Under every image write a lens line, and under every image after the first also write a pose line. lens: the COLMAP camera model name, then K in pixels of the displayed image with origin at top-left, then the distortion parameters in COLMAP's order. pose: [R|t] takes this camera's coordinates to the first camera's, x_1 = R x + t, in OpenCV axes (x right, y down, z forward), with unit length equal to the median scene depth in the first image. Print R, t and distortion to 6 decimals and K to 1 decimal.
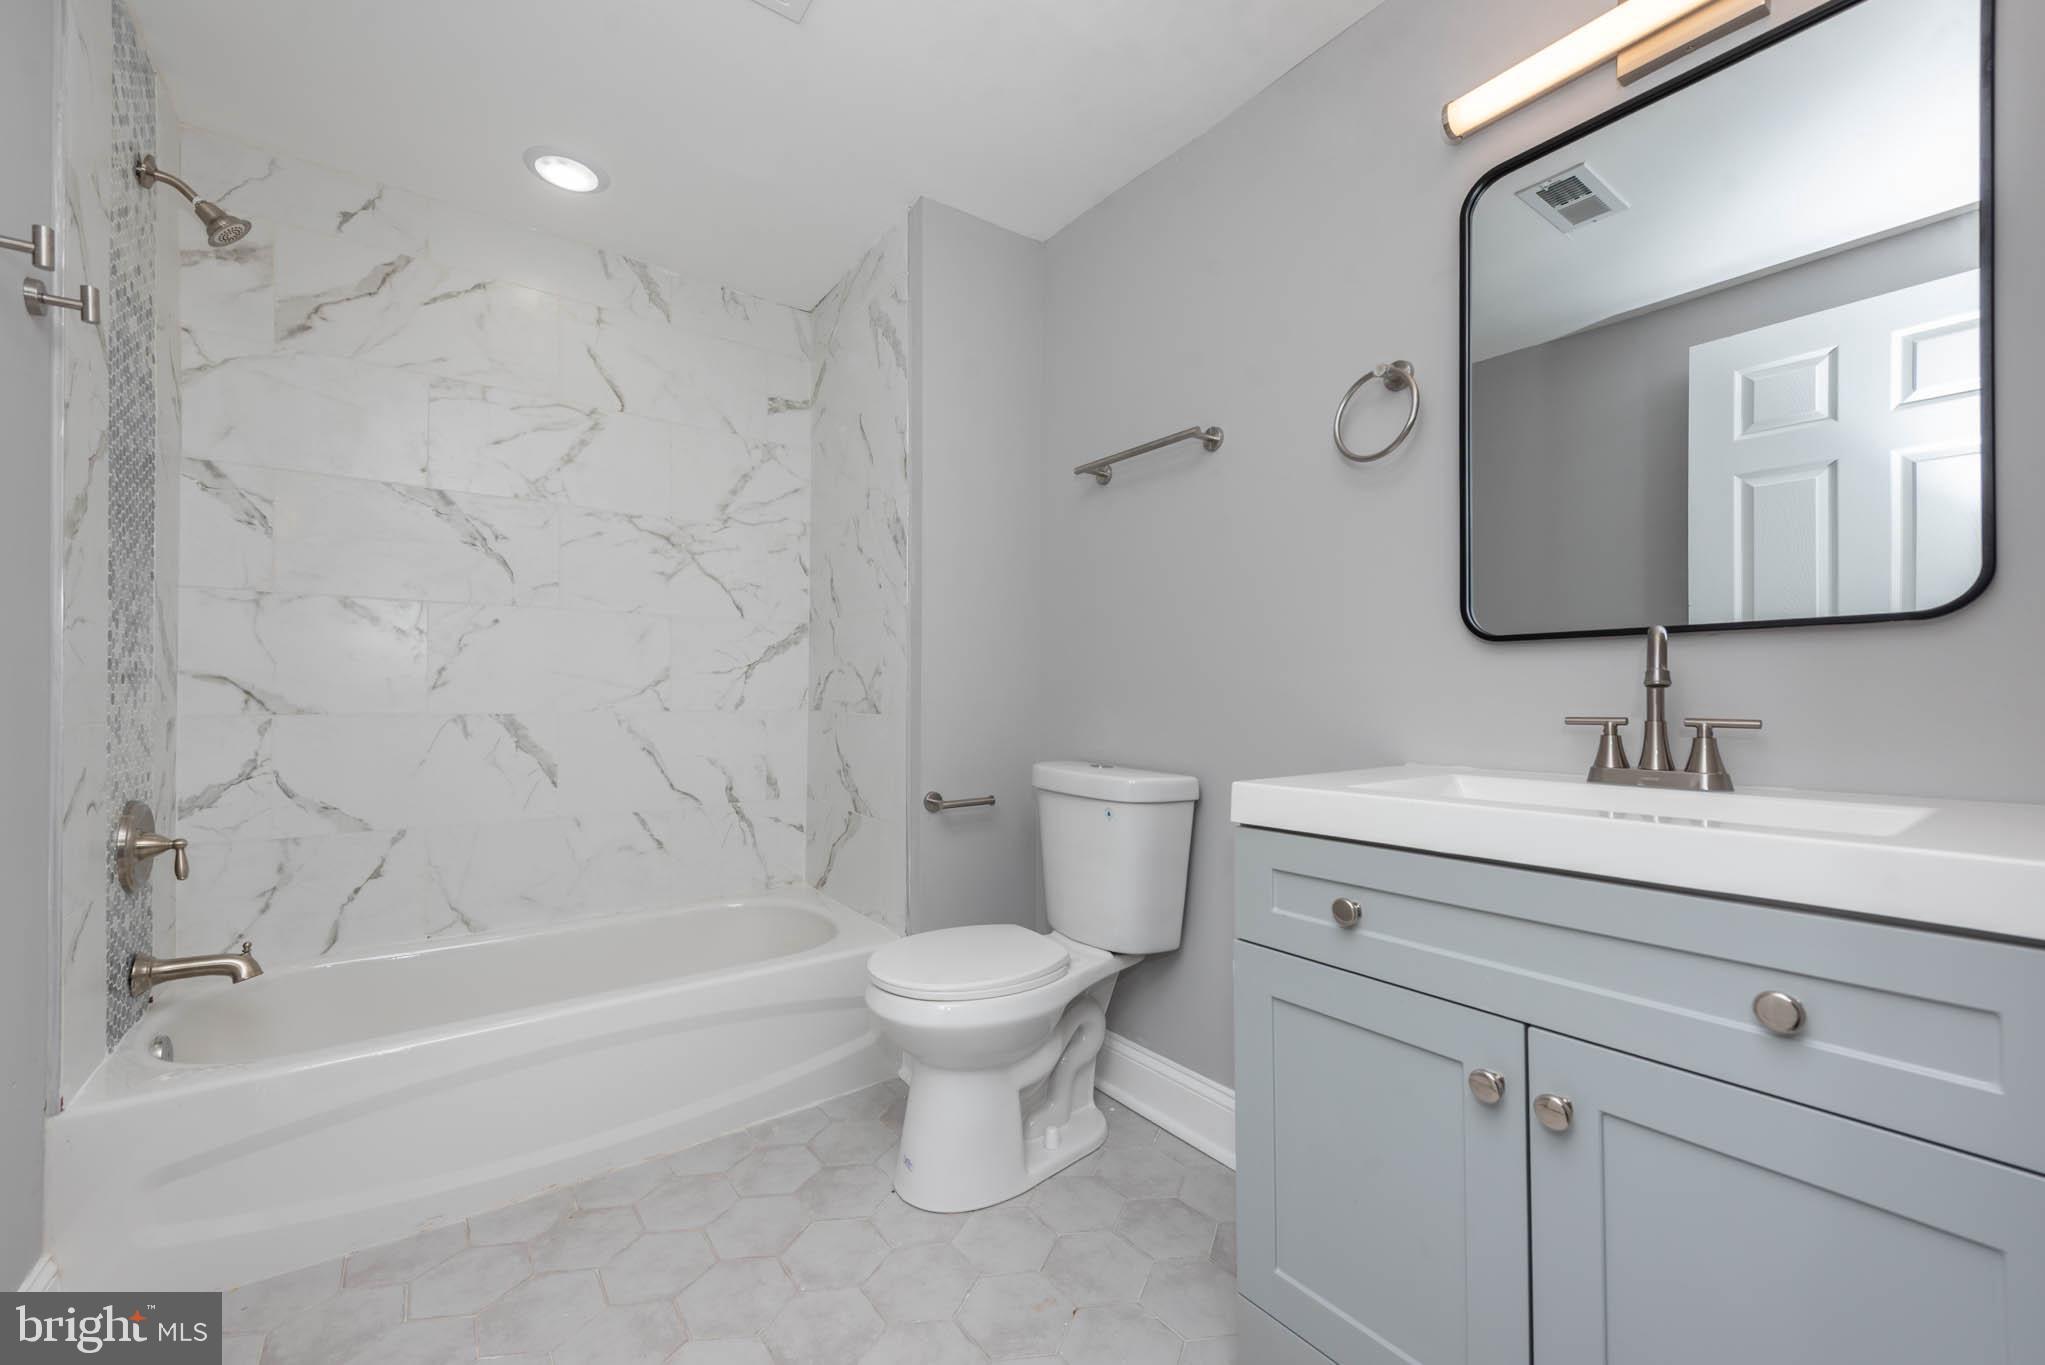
lens RADIAL K [[828.6, 0, 1031.2], [0, 828.6, 702.7], [0, 0, 1]] dist [0.018135, -0.006352]
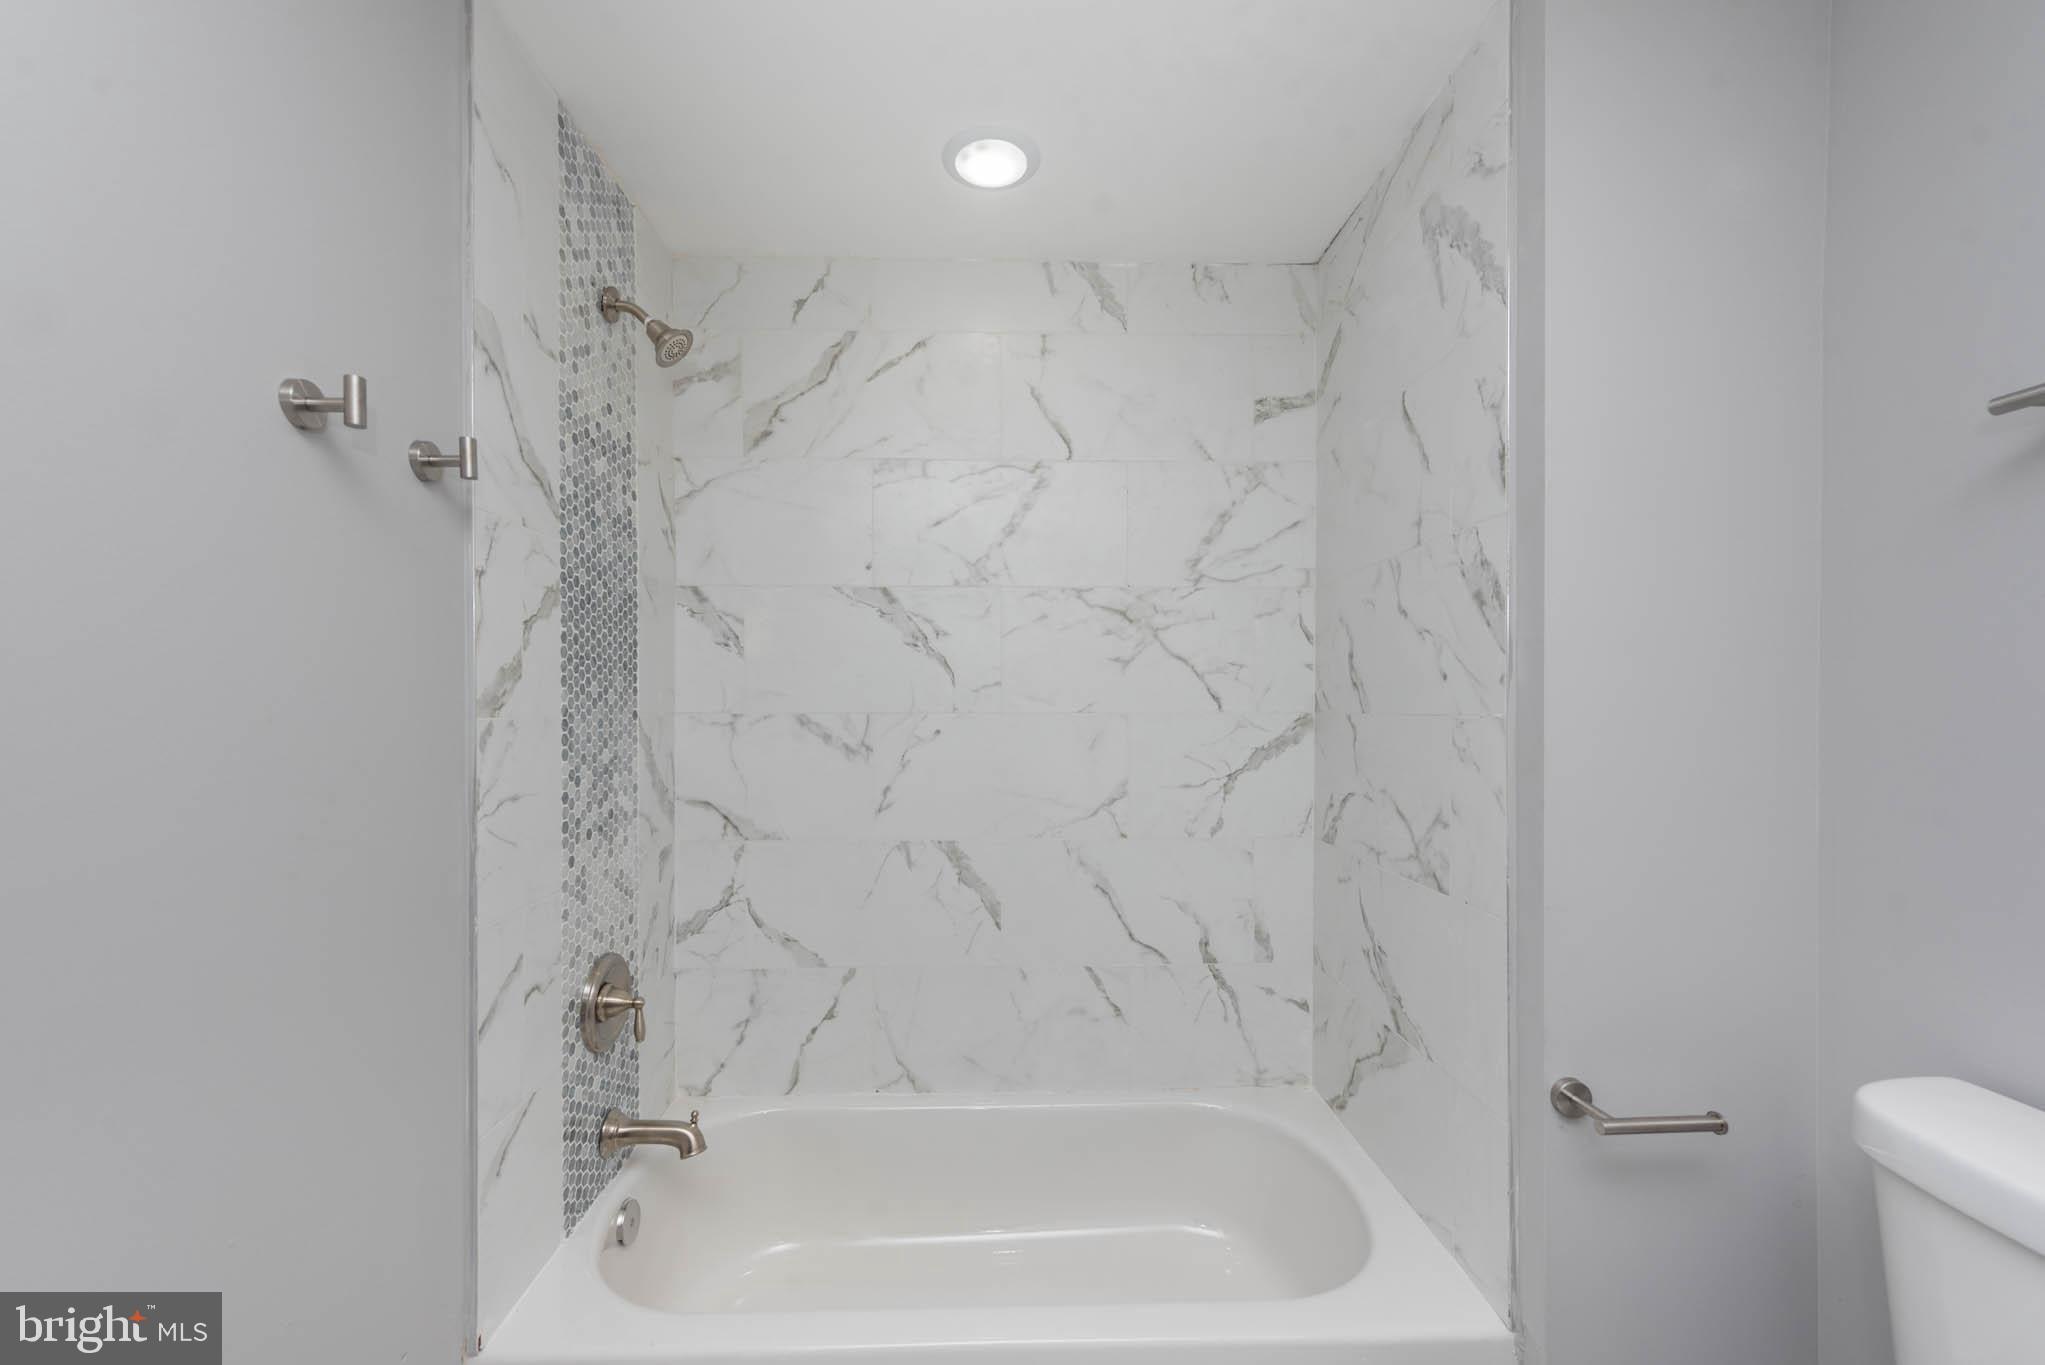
lens RADIAL K [[765.1, 0, 1018.4], [0, 765.1, 683.9], [0, 0, 1]] dist [0.012563, -0.003624]
pose [[0.817262, -0.007225, -0.576221, -0.124103], [0.002976, 0.999961, -0.008316, -0.141197], [0.576259, 0.005082, 0.817252, 0.411318]]
